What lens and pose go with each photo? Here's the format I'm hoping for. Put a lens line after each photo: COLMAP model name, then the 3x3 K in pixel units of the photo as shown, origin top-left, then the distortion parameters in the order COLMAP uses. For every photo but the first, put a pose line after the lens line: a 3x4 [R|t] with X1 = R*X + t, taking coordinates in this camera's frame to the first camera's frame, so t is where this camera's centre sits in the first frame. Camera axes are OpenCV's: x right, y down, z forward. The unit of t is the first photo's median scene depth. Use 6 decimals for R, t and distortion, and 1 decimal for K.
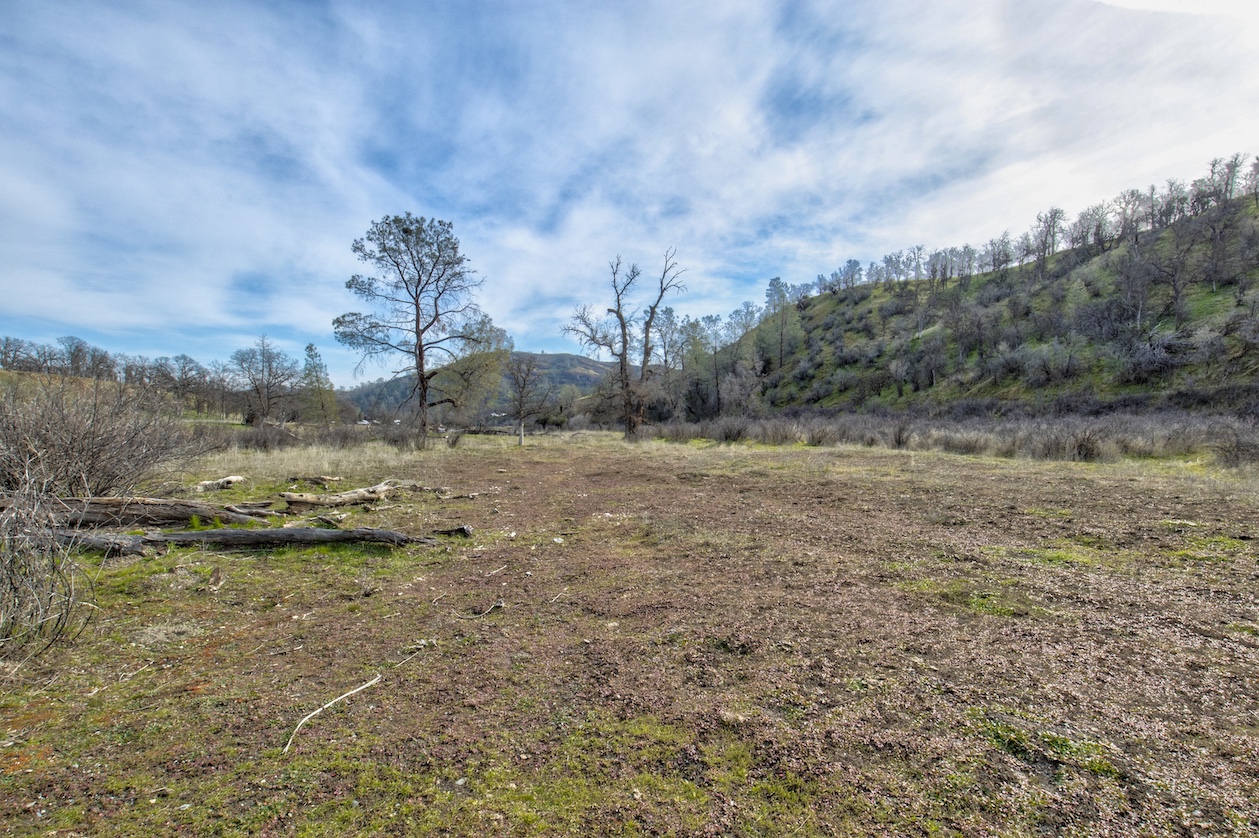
lens RADIAL K [[646.7, 0, 629.5], [0, 646.7, 419.0], [0, 0, 1]] dist [-0.000078, -0.001526]
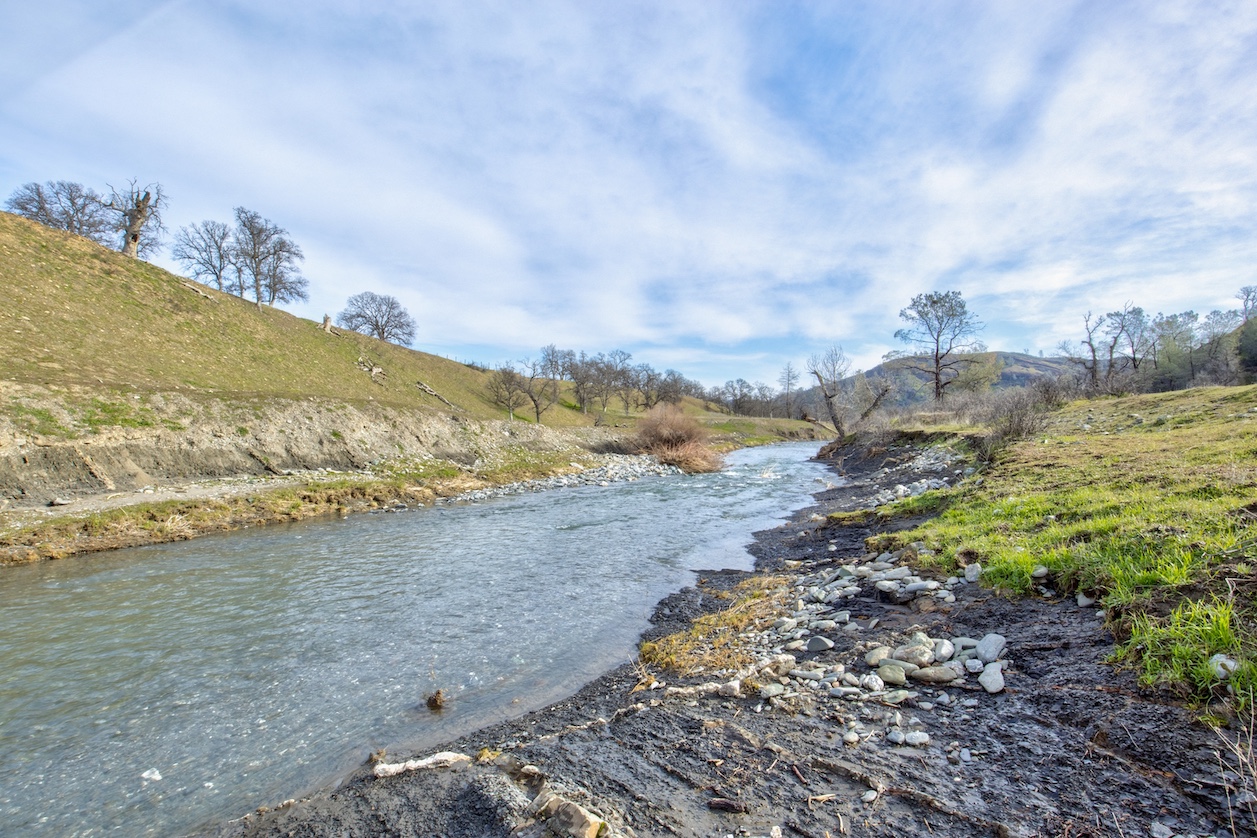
lens RADIAL K [[645.7, 0, 628.5], [0, 645.7, 419.0], [0, 0, 1]] dist [-0.000078, -0.001526]
pose [[0.815828, -0.014684, -0.578108, -0.021816], [0.007916, 0.999867, -0.014226, 0.034566], [0.578240, 0.007030, 0.815837, -0.808558]]
